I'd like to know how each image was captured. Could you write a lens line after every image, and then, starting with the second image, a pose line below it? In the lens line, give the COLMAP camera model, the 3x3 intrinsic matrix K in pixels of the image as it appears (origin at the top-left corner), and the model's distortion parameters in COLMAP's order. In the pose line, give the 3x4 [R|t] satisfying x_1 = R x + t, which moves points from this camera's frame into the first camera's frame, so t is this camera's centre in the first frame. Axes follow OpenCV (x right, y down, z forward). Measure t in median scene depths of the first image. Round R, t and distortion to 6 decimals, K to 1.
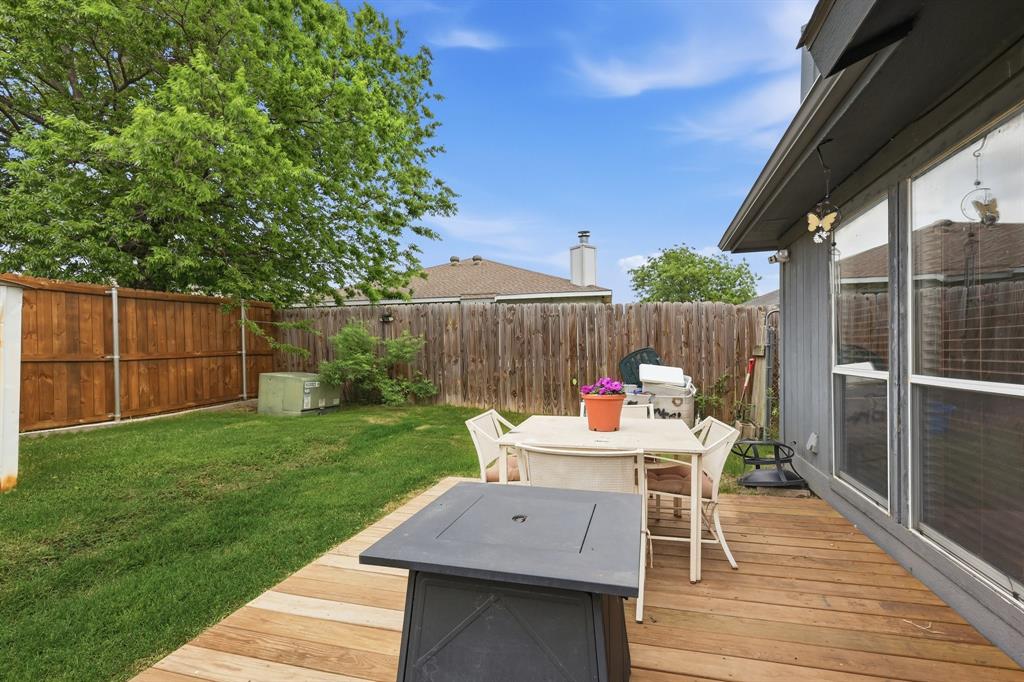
lens RADIAL K [[479.9, 0, 512.1], [0, 479.9, 359.4], [0, 0, 1]] dist [-0.000278, -0.000160]
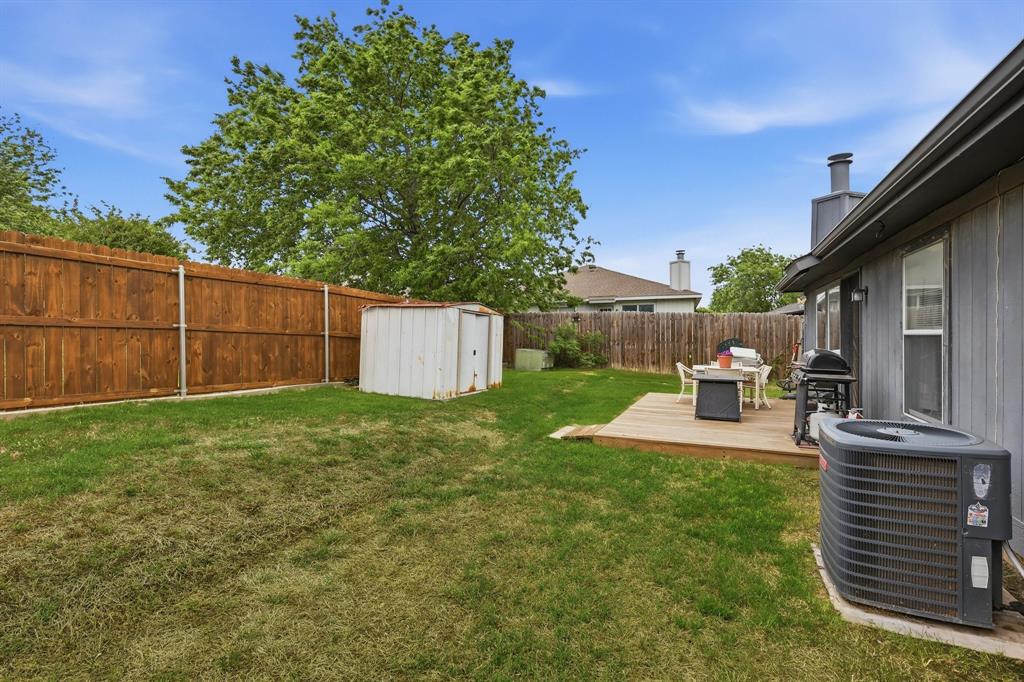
lens RADIAL K [[454.9, 0, 512.0], [0, 454.9, 341.0], [0, 0, 1]] dist [0.003136, 0.000281]
pose [[0.987771, 0.013593, -0.155319, -0.261285], [-0.014534, 0.999882, -0.004925, 0.007392], [0.155234, 0.007123, 0.987852, -0.769739]]
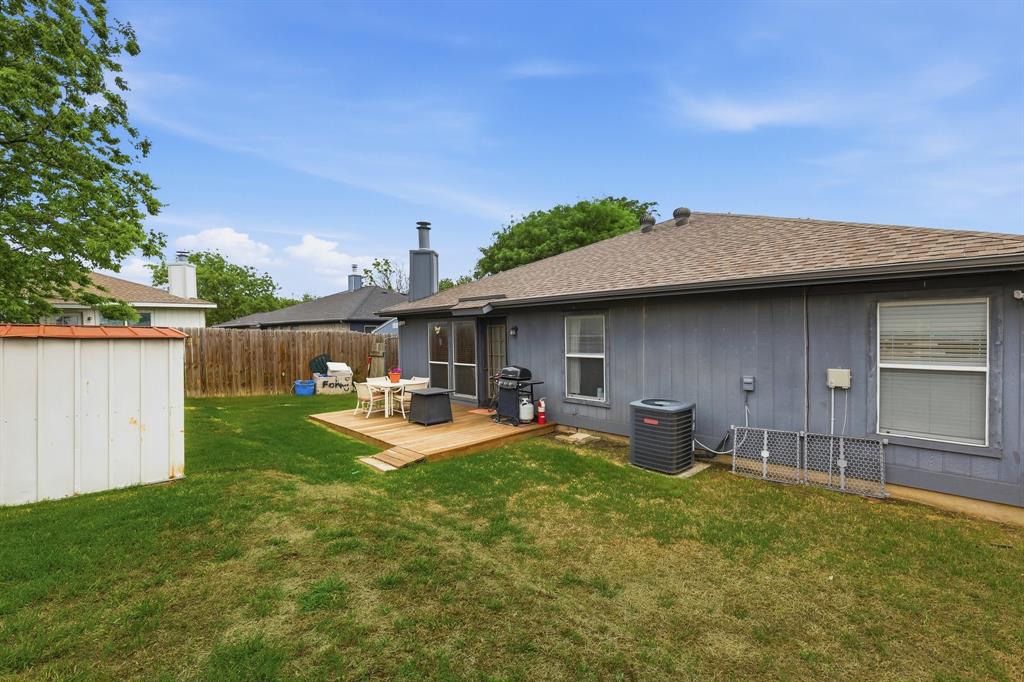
lens RADIAL K [[454.9, 0, 512.0], [0, 454.9, 341.0], [0, 0, 1]] dist [0.003136, 0.000281]
pose [[0.496038, -0.013280, 0.868199, -0.906824], [0.027390, 0.999625, -0.000359, -0.052229], [-0.867869, 0.023958, 0.496216, -0.564820]]
